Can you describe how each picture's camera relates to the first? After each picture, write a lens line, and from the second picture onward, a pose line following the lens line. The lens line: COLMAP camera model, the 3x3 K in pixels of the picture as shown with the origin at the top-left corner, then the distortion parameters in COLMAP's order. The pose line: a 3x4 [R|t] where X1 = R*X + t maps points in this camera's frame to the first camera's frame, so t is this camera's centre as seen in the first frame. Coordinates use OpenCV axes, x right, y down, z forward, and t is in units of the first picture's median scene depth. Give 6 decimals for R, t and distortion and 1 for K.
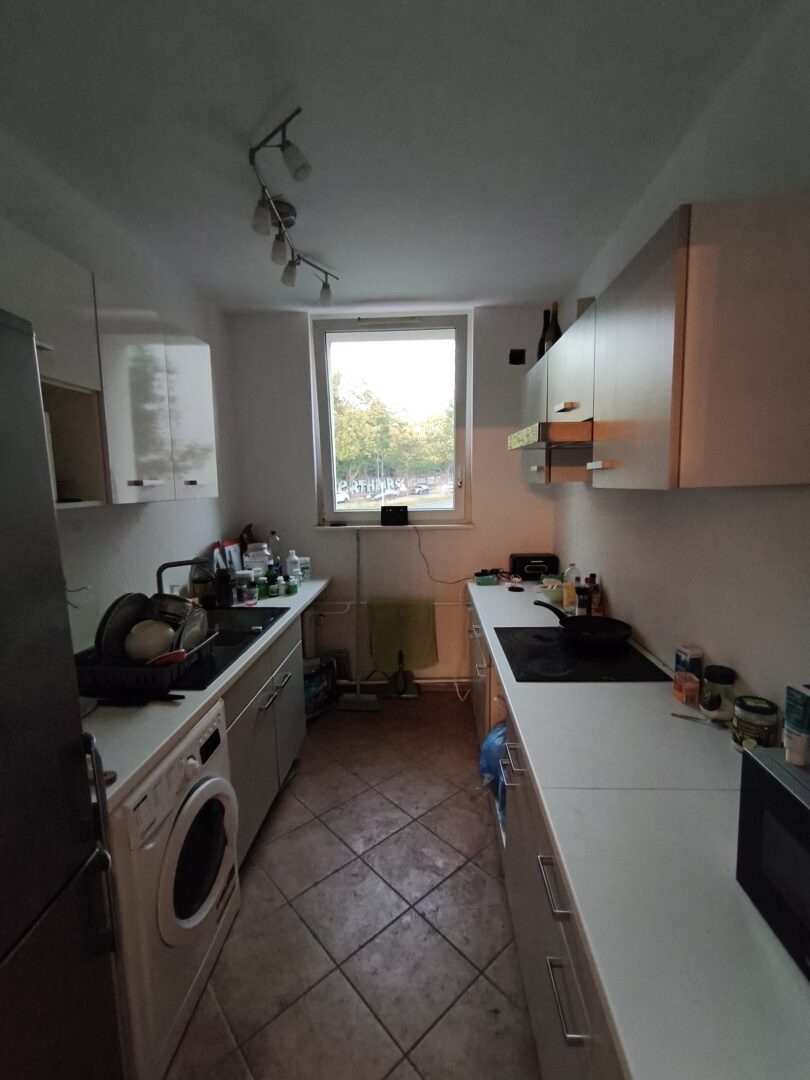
lens RADIAL K [[488.1, 0, 378.0], [0, 488.1, 538.9], [0, 0, 1]] dist [-0.002514, 0.000337]
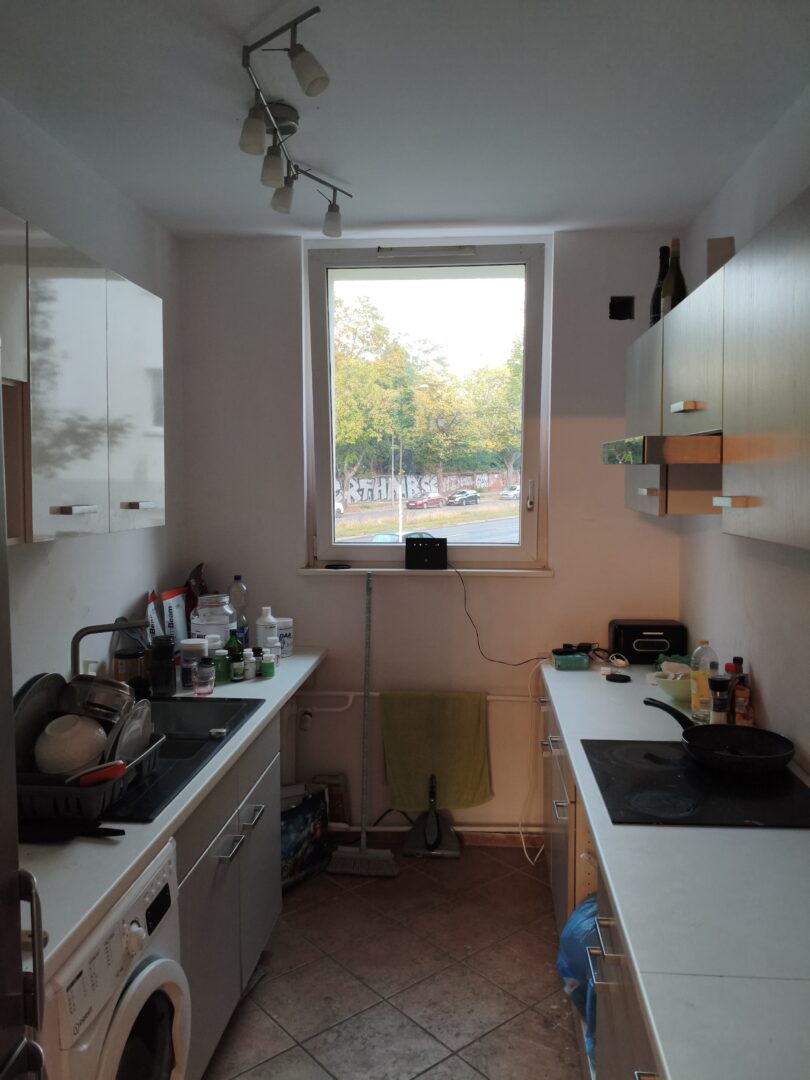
lens RADIAL K [[845.4, 0, 409.4], [0, 845.4, 473.0], [0, 0, 1]] dist [0.049164, -0.046629]
pose [[0.999315, 0.029856, 0.021887, -0.020461], [-0.026903, 0.991841, -0.124614, -0.018497], [-0.025429, 0.123940, 0.991964, -0.132311]]
